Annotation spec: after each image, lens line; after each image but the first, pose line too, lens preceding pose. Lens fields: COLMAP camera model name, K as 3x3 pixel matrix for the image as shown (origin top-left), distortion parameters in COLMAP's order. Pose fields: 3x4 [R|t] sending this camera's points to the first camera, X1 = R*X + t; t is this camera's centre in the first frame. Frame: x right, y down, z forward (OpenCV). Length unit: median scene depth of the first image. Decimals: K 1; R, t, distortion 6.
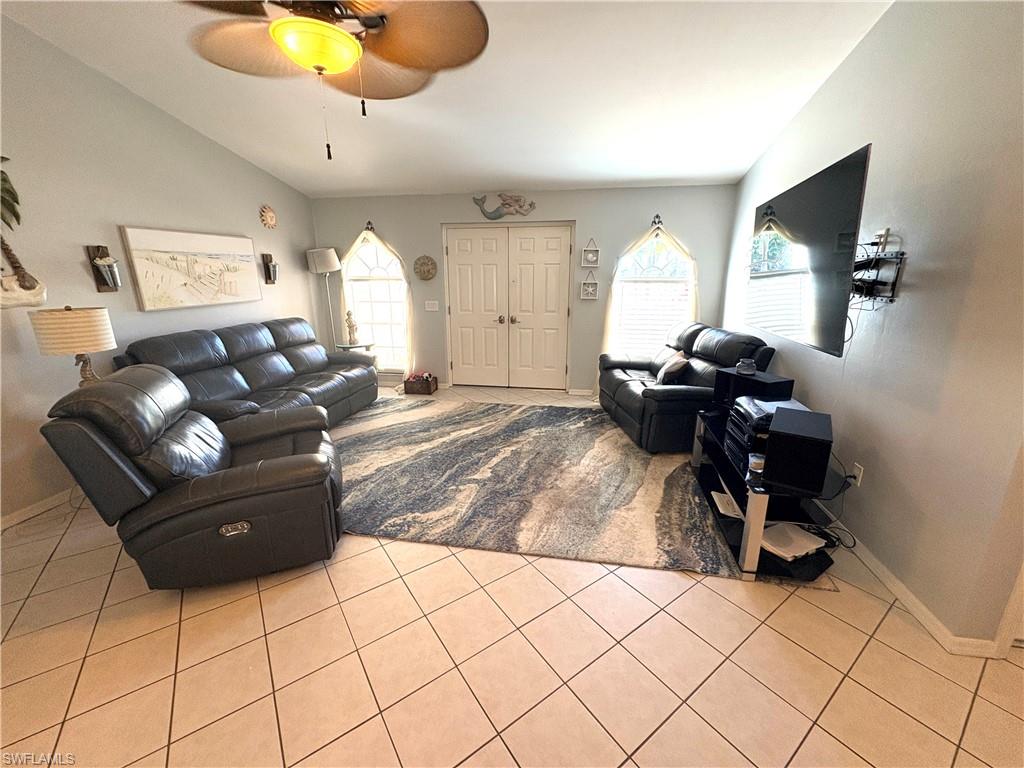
lens RADIAL K [[407.0, 0, 512.0], [0, 407.0, 384.0], [0, 0, 1]] dist [0.000470, 0.000023]
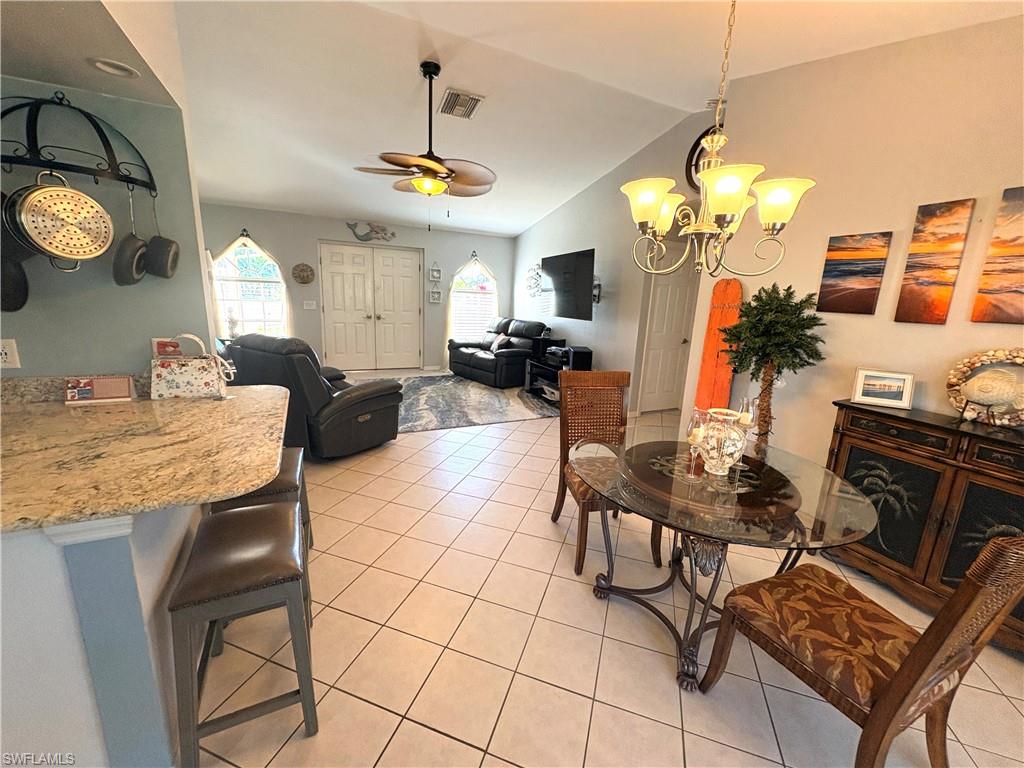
lens RADIAL K [[407.0, 0, 512.0], [0, 407.0, 384.0], [0, 0, 1]] dist [0.000470, 0.000023]
pose [[0.809515, -0.089576, 0.580225, -0.570107], [0.106312, 0.994319, 0.005181, 0.128761], [-0.577393, 0.057491, 0.814440, -0.412161]]
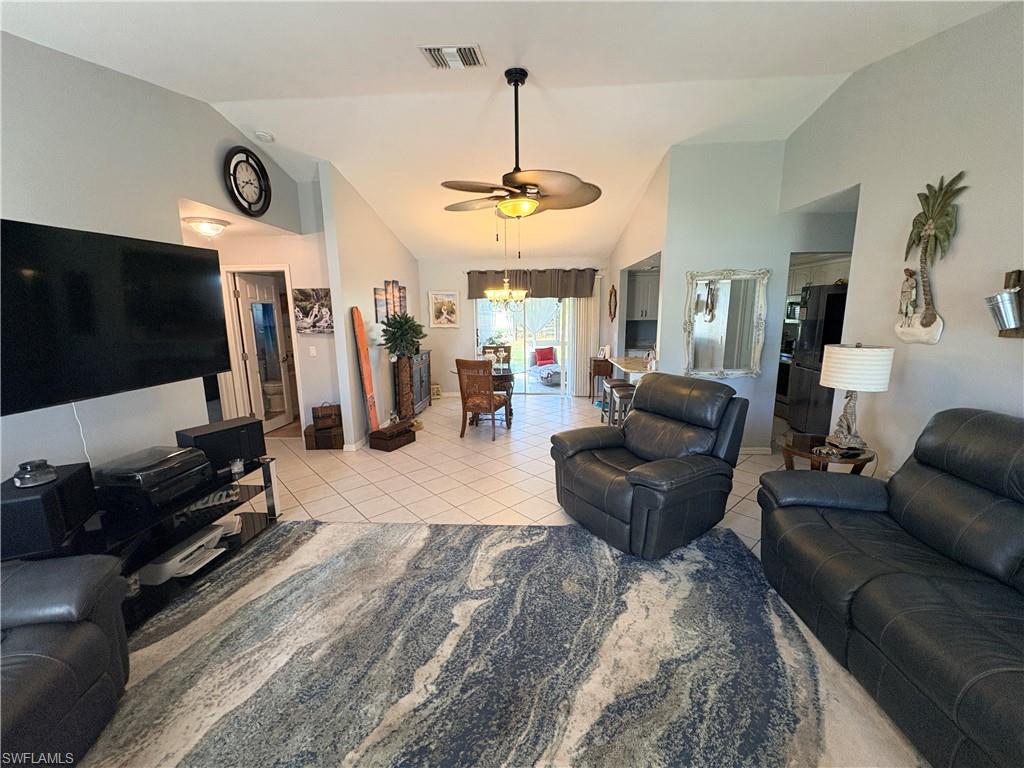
lens RADIAL K [[407.0, 0, 512.0], [0, 407.0, 384.0], [0, 0, 1]] dist [0.000470, 0.000023]
pose [[-0.993568, 0.036094, -0.107327, -0.071873], [-0.013254, 0.904254, 0.426790, -0.327461], [0.112455, 0.425468, -0.897959, 1.164692]]
